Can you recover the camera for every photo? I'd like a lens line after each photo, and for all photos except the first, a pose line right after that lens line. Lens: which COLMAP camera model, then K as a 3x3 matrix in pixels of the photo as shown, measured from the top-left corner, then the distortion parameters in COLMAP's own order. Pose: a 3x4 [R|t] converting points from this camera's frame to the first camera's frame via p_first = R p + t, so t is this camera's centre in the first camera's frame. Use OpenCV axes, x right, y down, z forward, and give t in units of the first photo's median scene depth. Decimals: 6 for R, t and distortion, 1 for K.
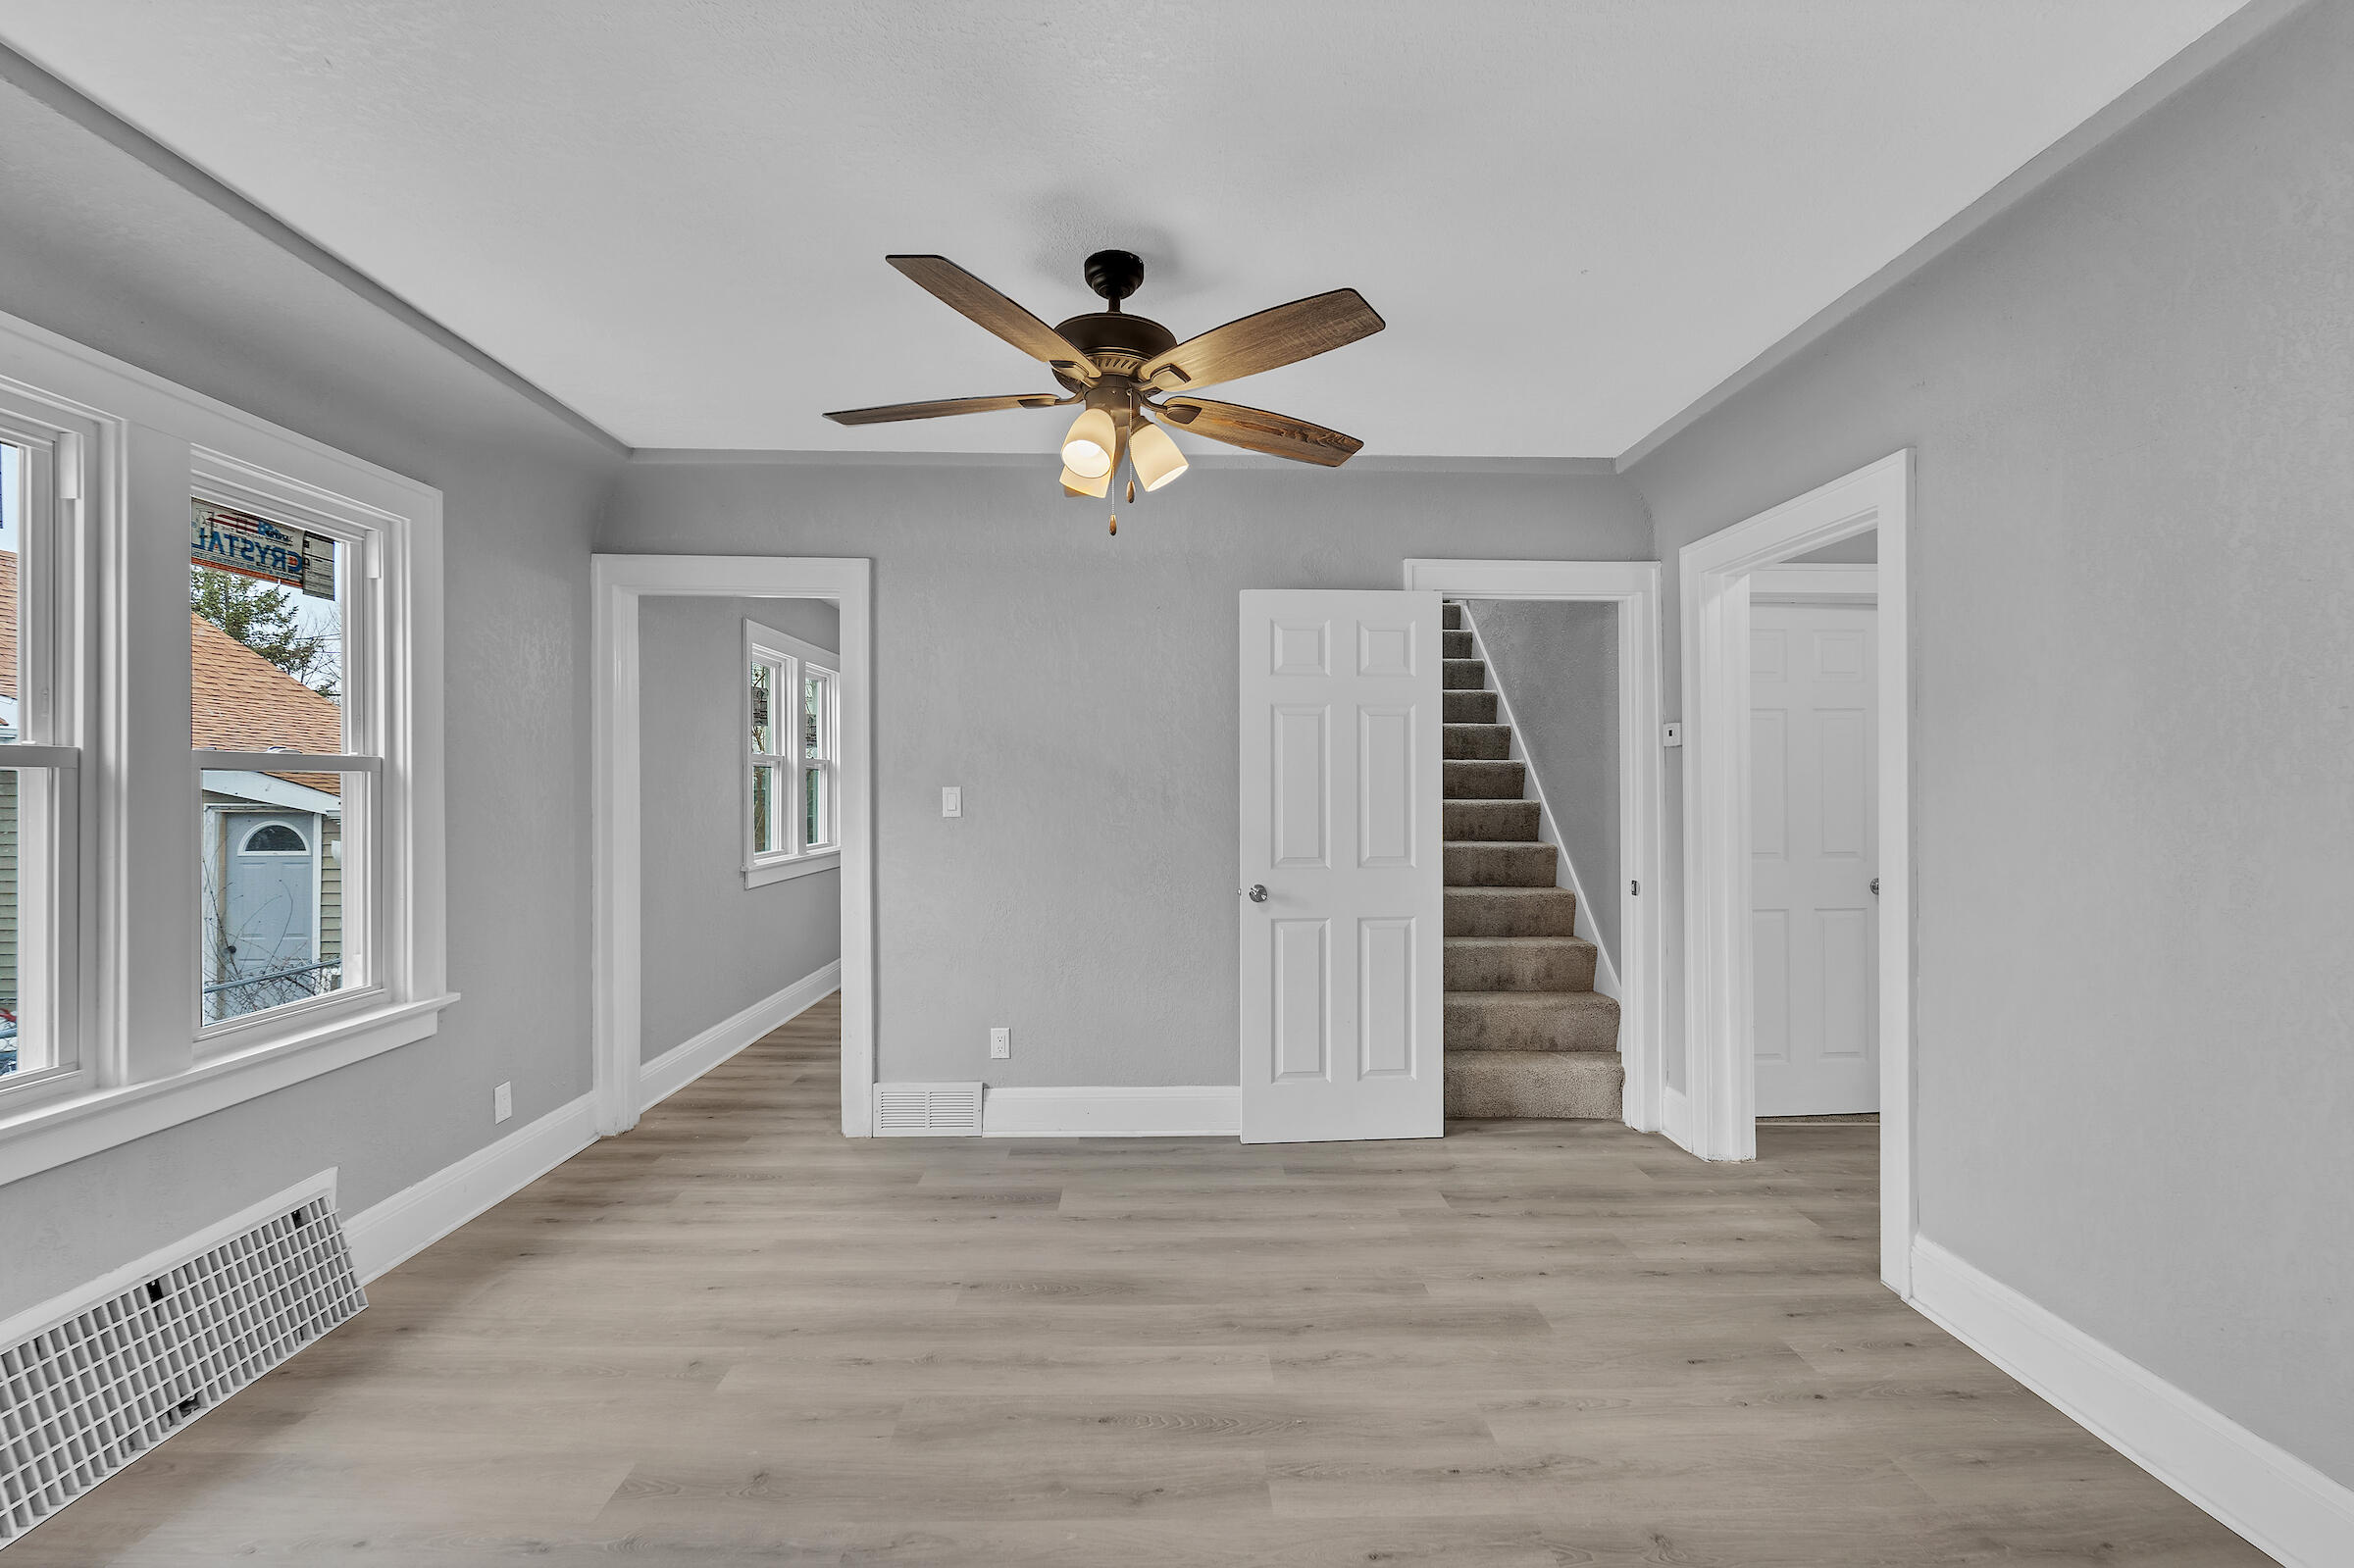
lens RADIAL K [[986.8, 0, 1177.0], [0, 986.8, 784.0], [0, 0, 1]] dist [-0.000784, -0.000330]
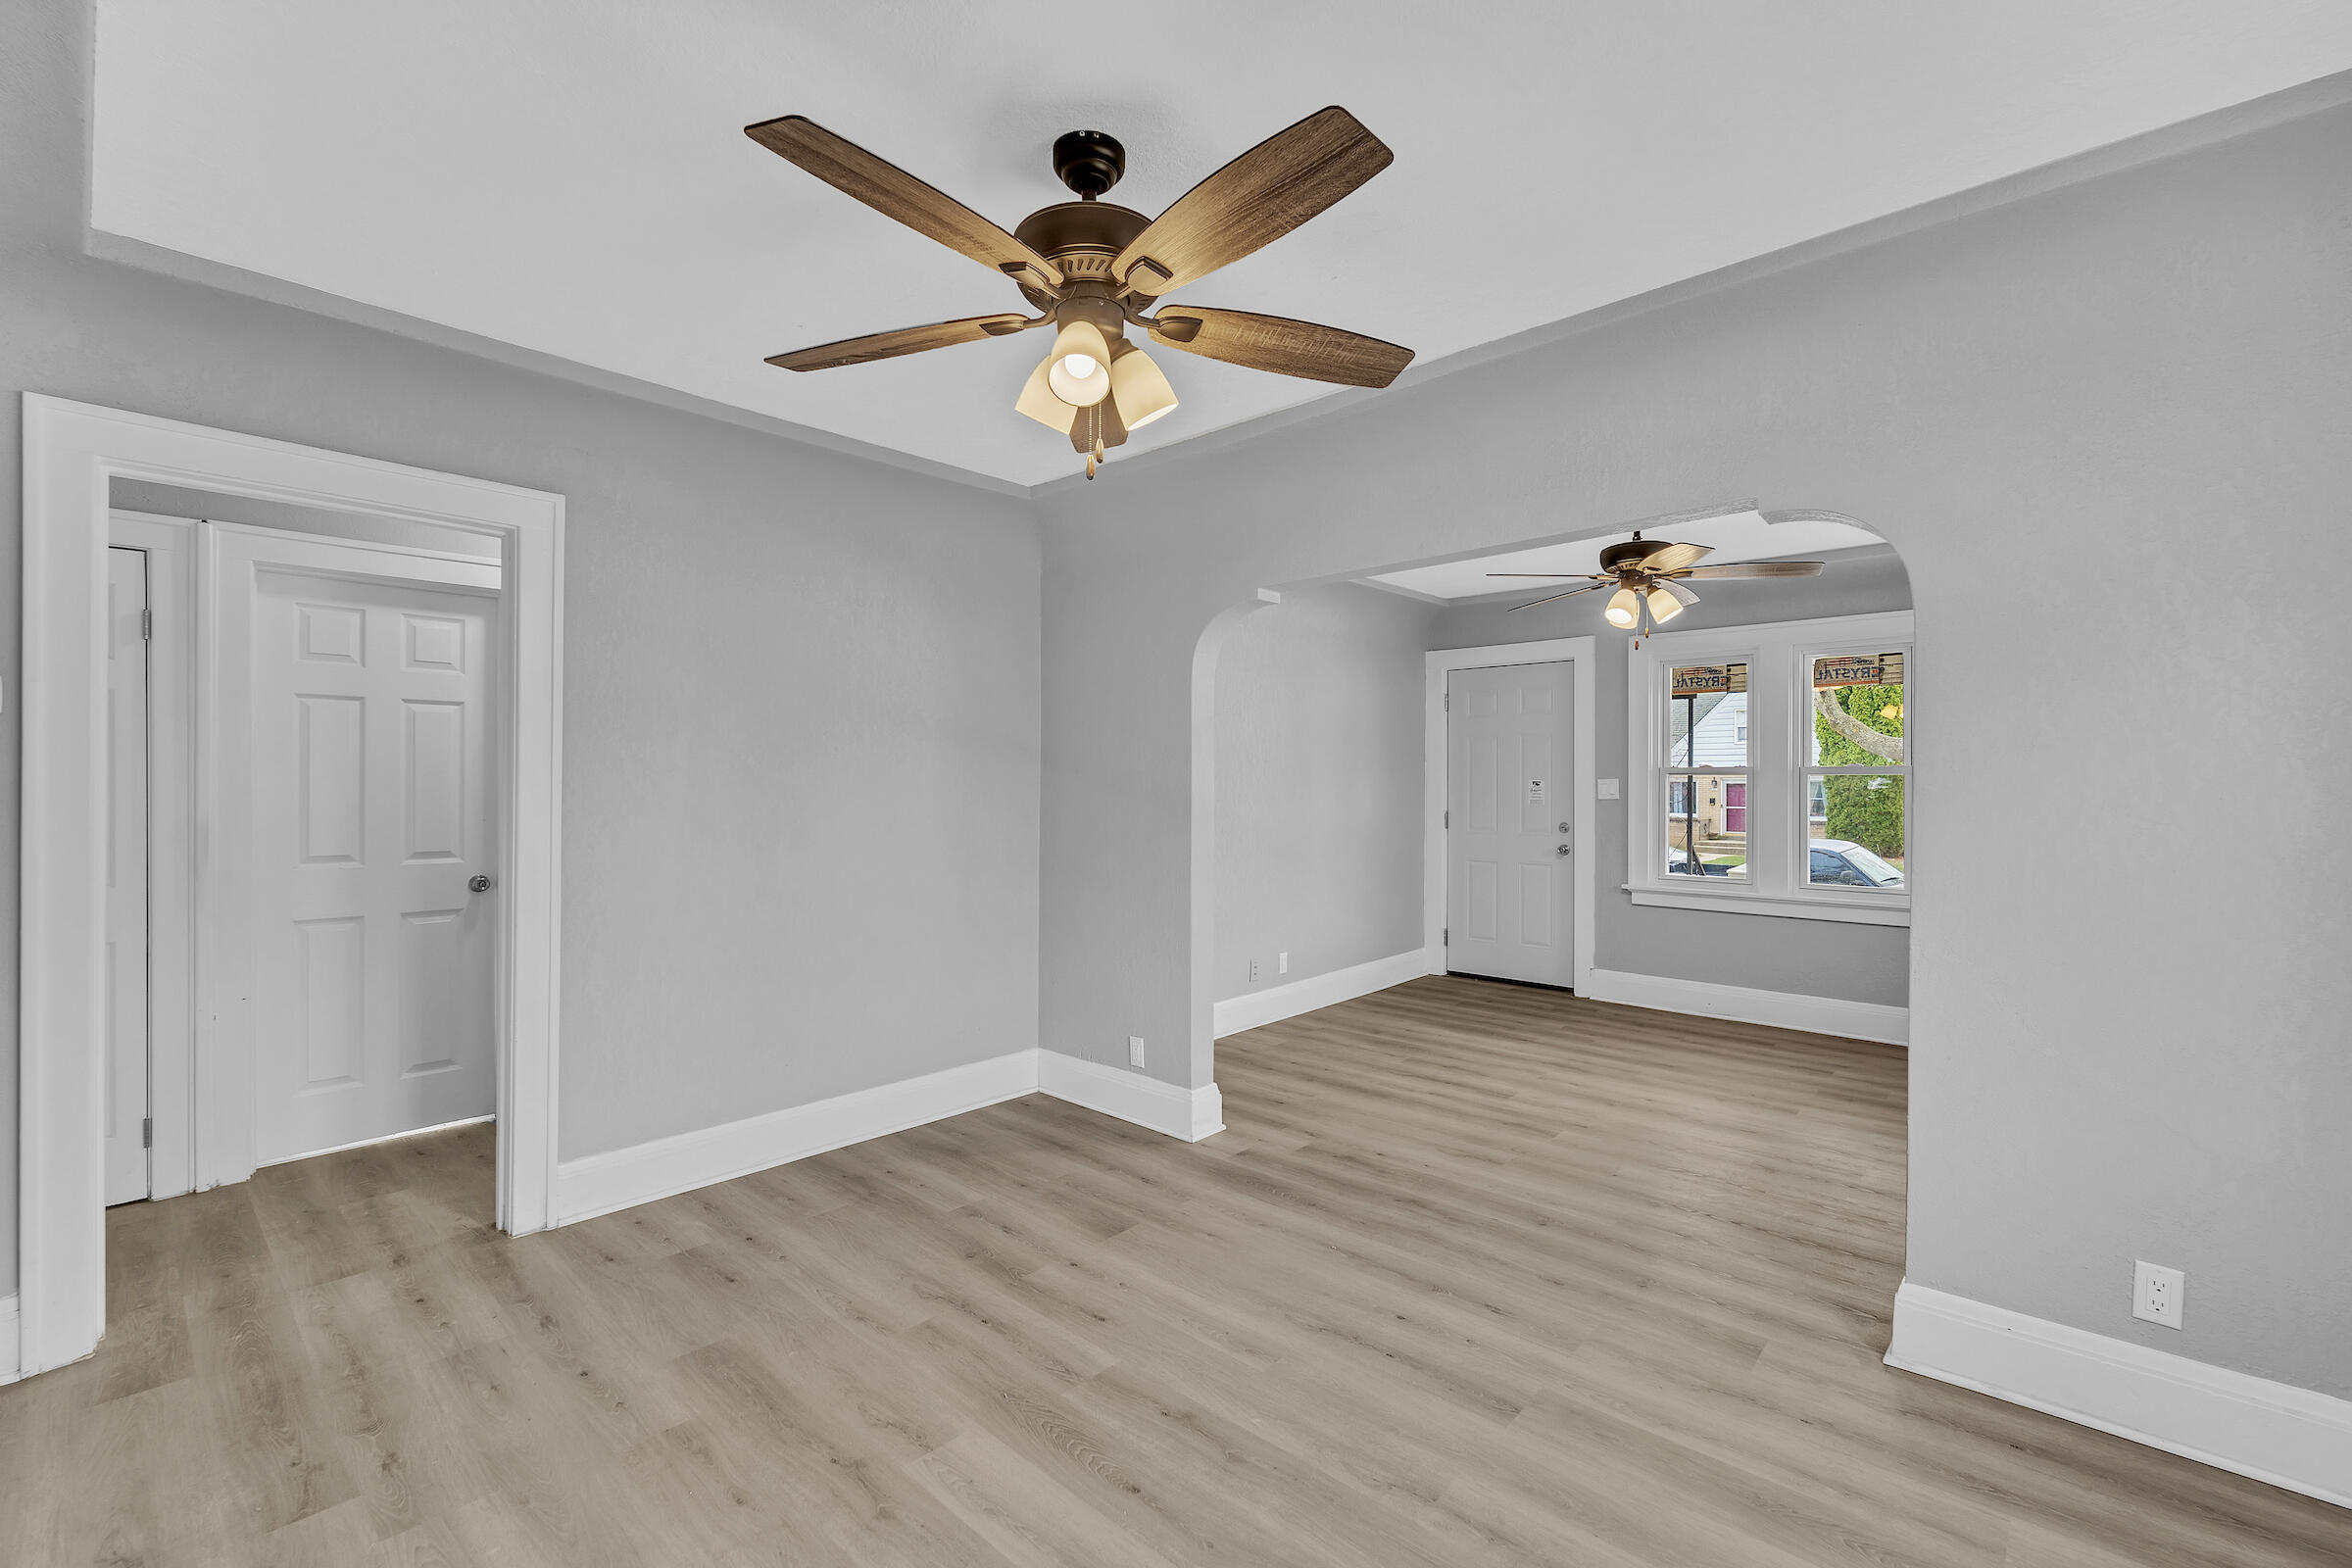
lens RADIAL K [[986.1, 0, 1176.0], [0, 986.1, 784.0], [0, 0, 1]] dist [-0.000784, -0.000330]
pose [[-0.723284, 0.002731, 0.690545, -0.556265], [-0.001658, 0.999982, -0.005692, 0.007257], [-0.690549, -0.005262, -0.723267, 1.253852]]
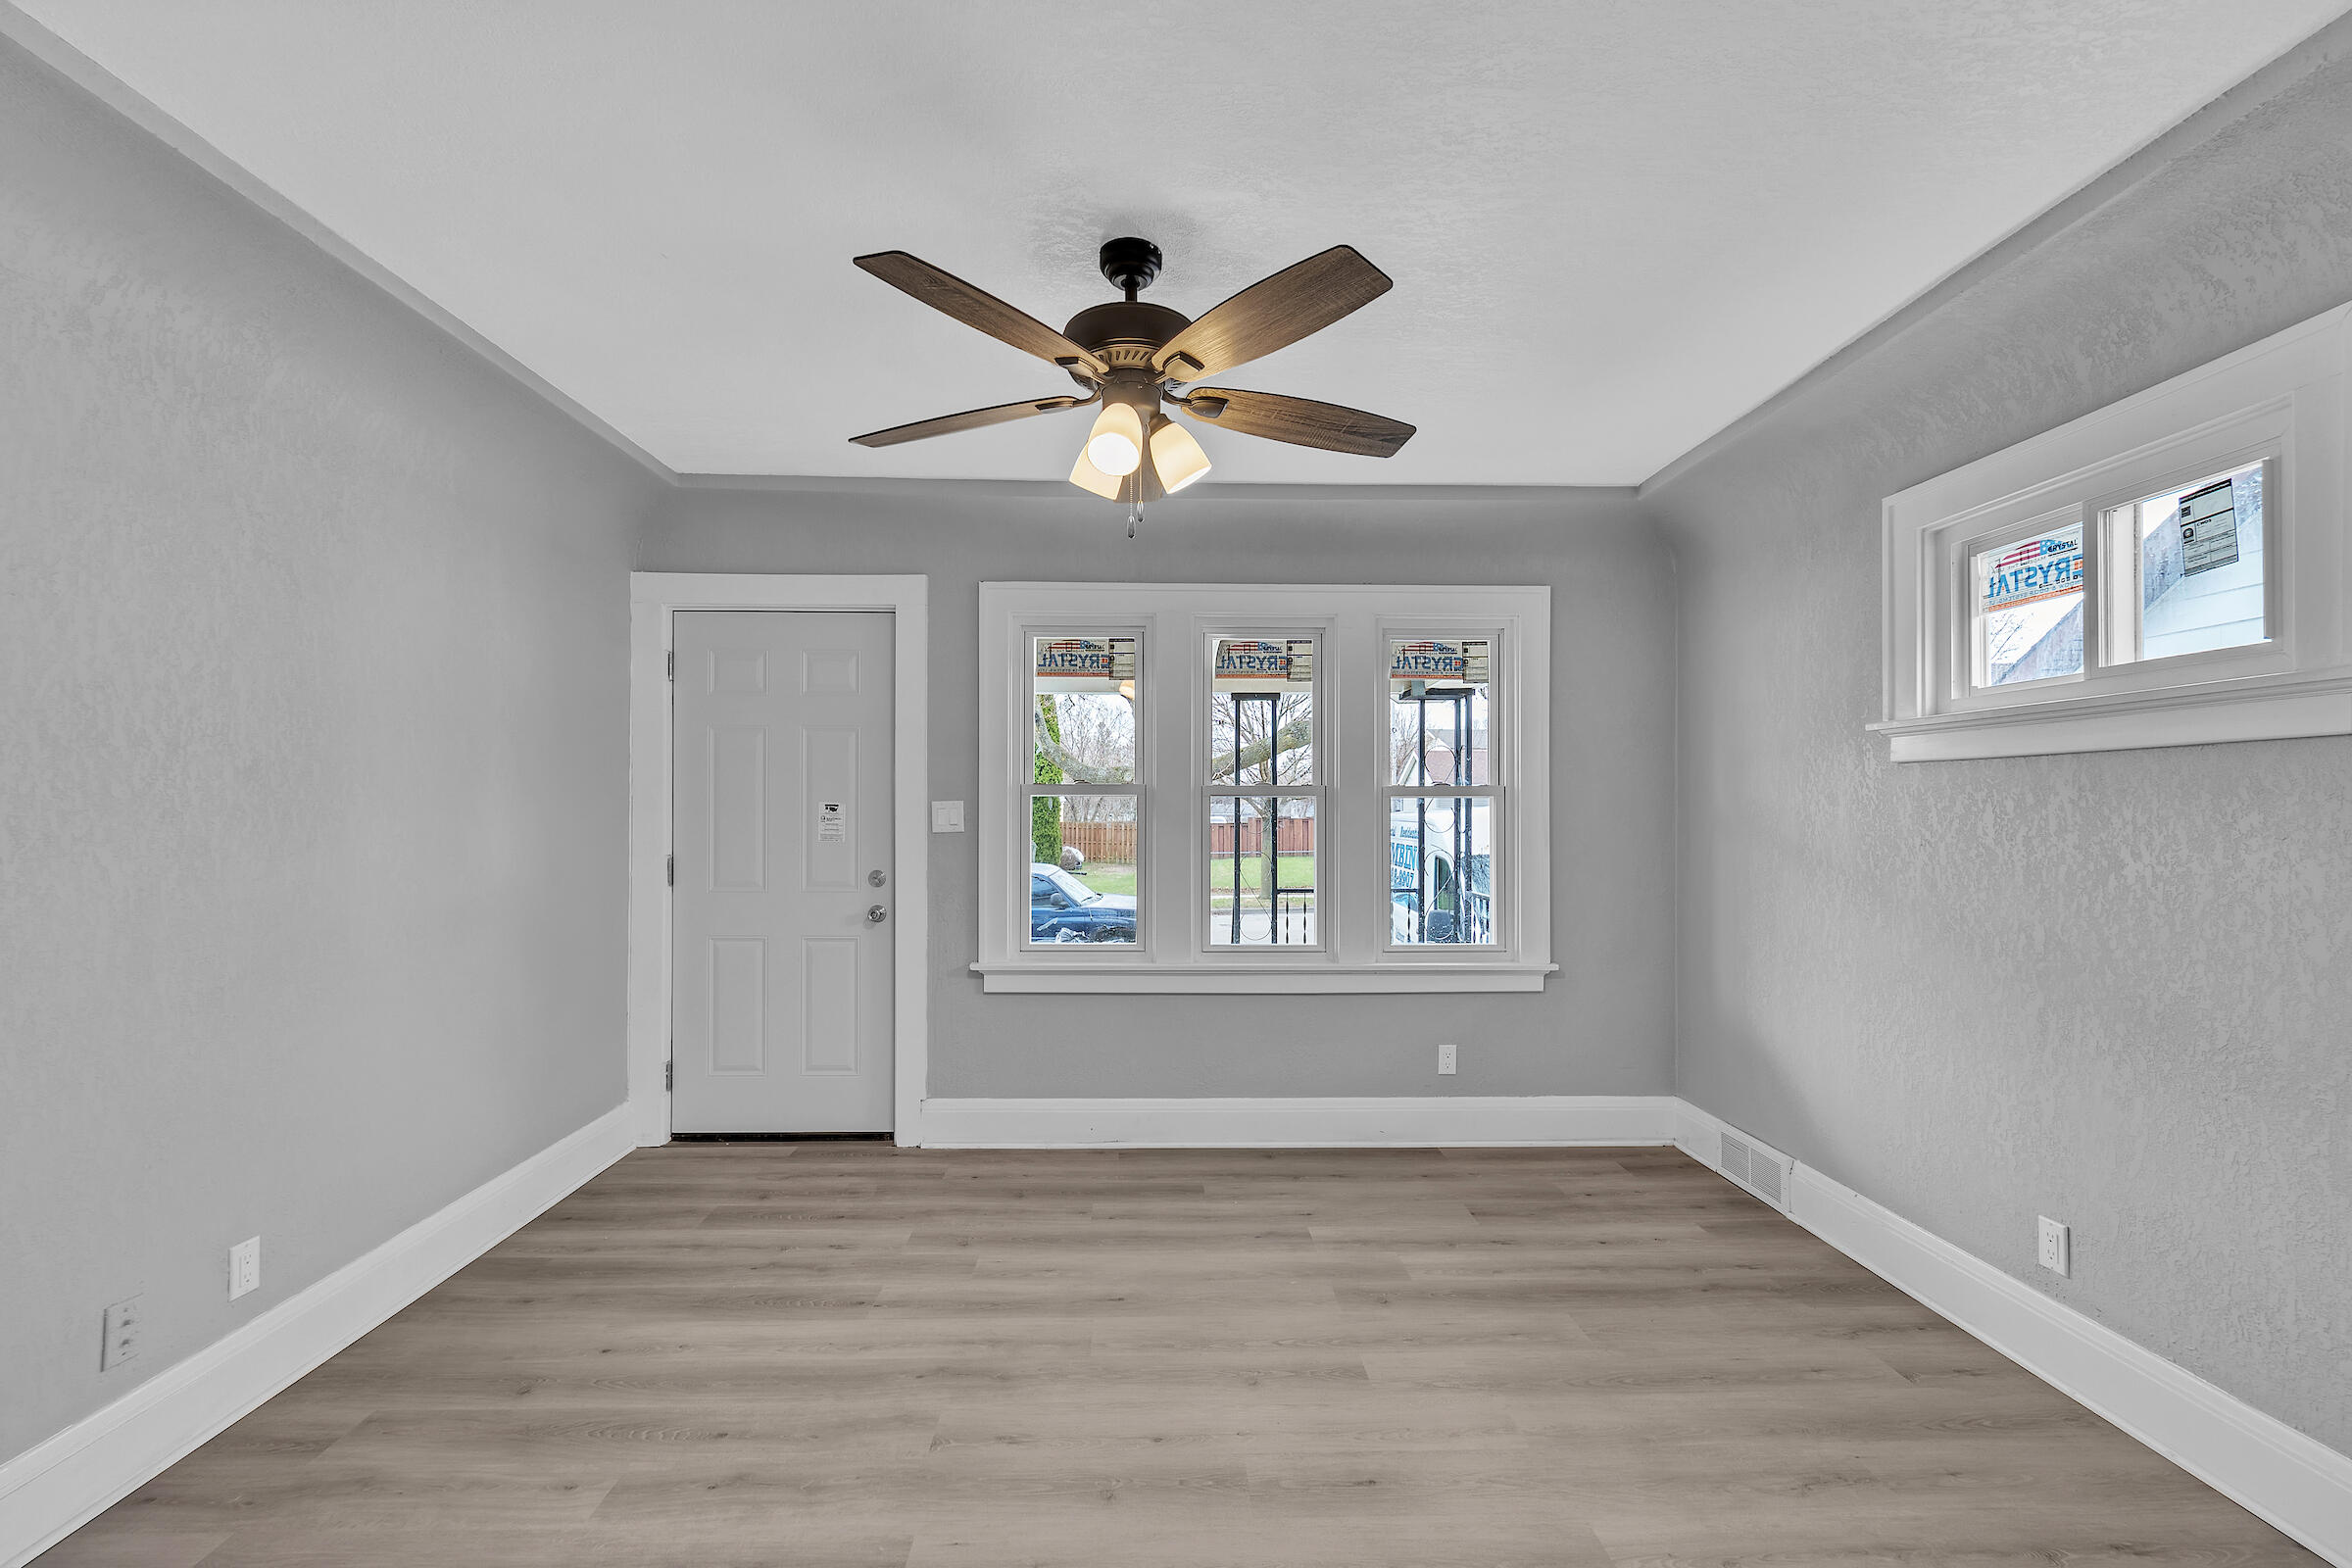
lens RADIAL K [[1004.3, 0, 1171.6], [0, 1004.3, 813.2], [0, 0, 1]] dist [0.001889, 0.000043]
pose [[-0.999993, 0.002736, -0.002522, -0.037004], [0.002746, 0.999990, -0.003620, 0.005569], [0.002512, -0.003627, -0.999990, 0.414193]]
